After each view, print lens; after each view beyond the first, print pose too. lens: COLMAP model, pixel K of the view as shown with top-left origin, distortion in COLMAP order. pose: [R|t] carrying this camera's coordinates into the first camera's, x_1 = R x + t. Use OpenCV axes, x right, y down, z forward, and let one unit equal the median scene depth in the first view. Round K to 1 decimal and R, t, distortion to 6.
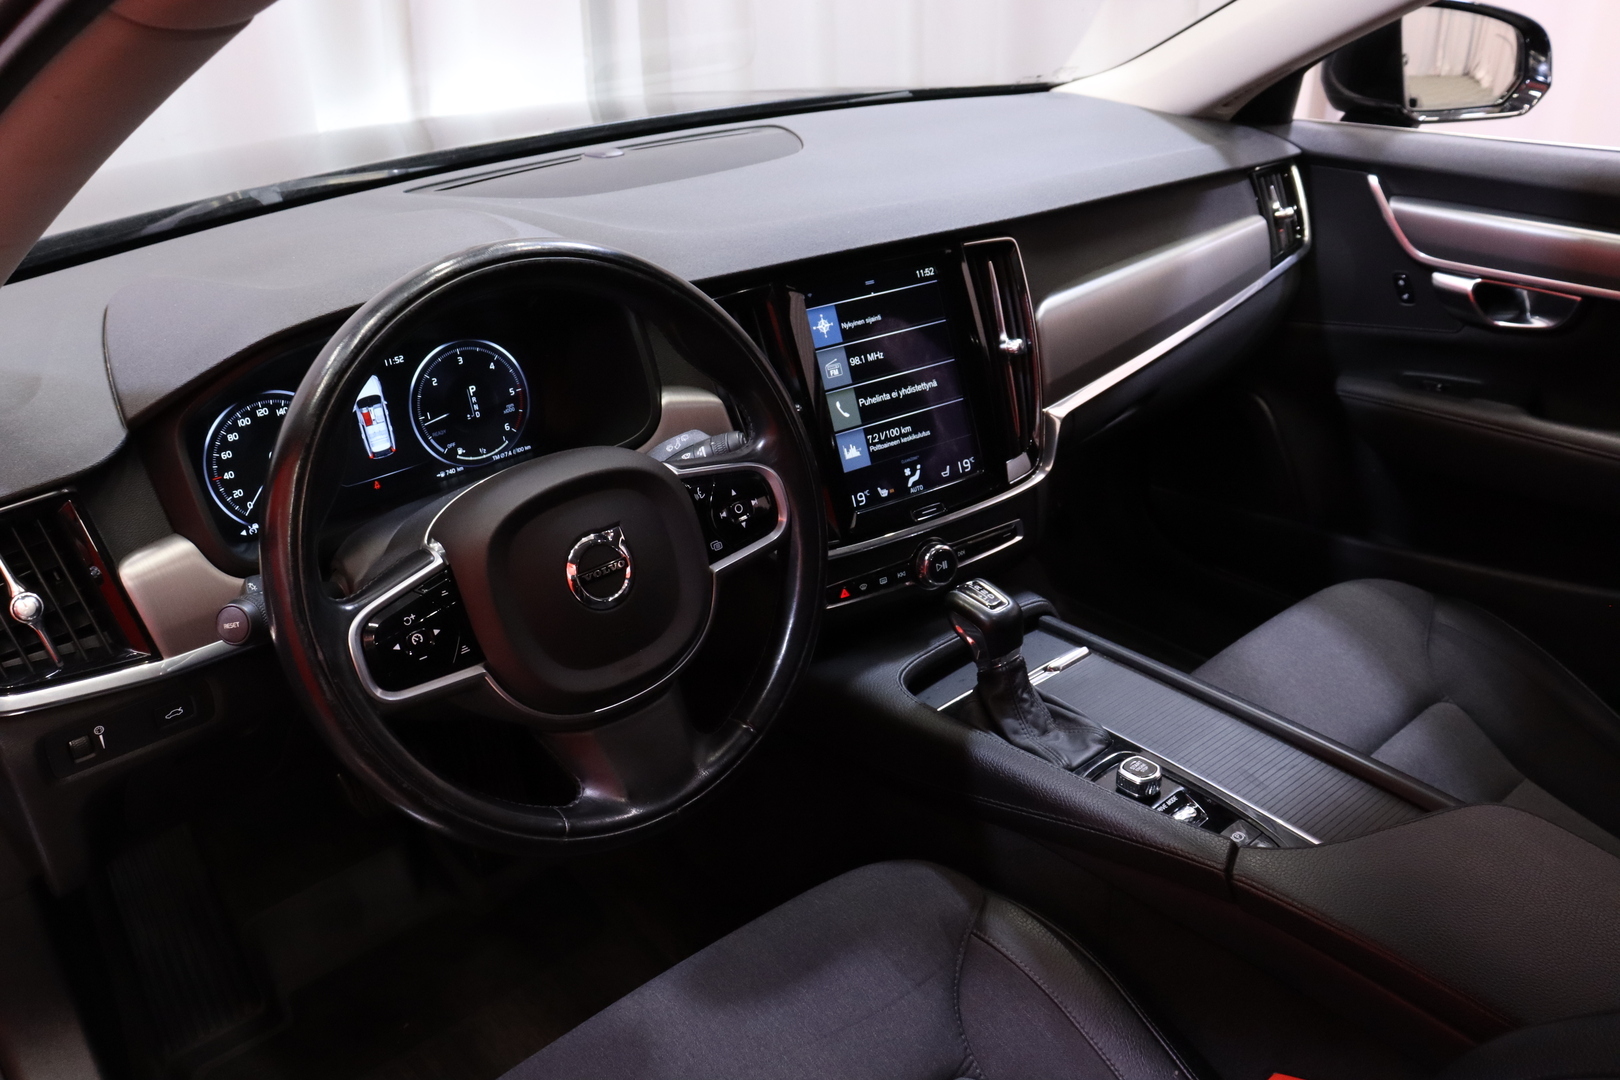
lens RADIAL K [[1299.5, 0, 810.0], [0, 1299.5, 540.0], [0, 0, 1]] dist [-0.090225, 0.003449]
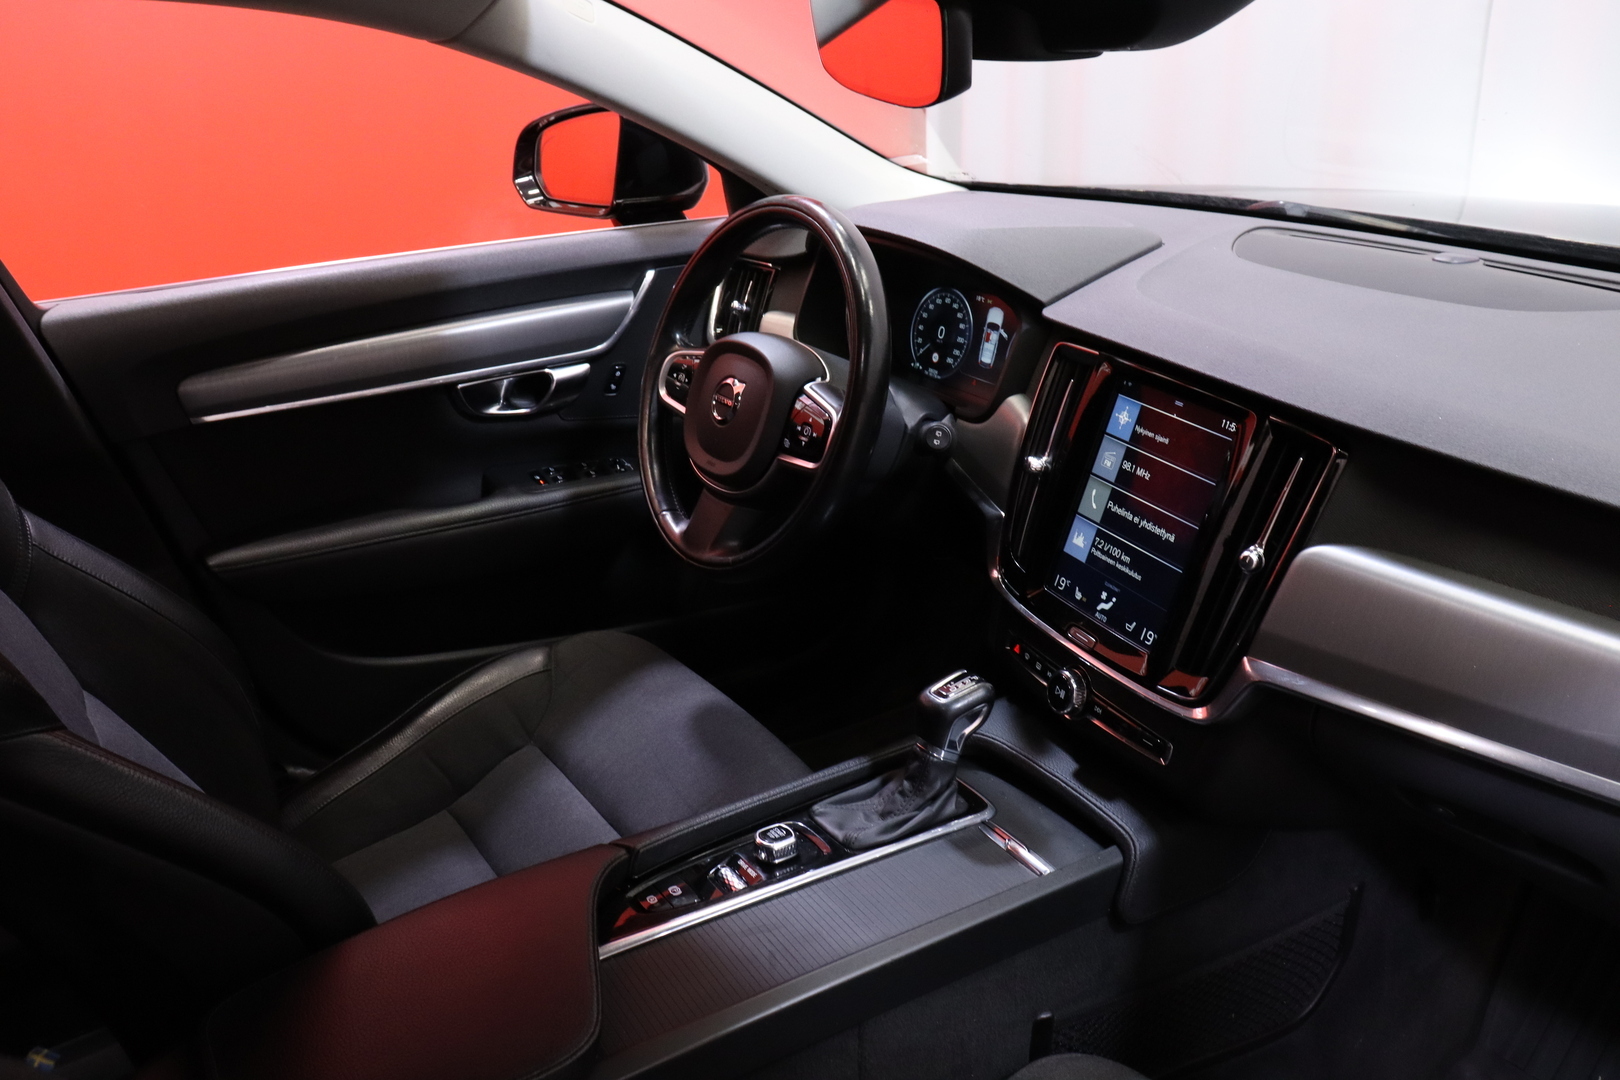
lens RADIAL K [[1299.5, 0, 810.0], [0, 1299.5, 540.0], [0, 0, 1]] dist [-0.090225, 0.003449]
pose [[-0.113235, 0.431265, -0.895091, 0.932437], [-0.423114, 0.794184, 0.436173, -0.408232], [0.898973, 0.428116, 0.092545, 0.716924]]
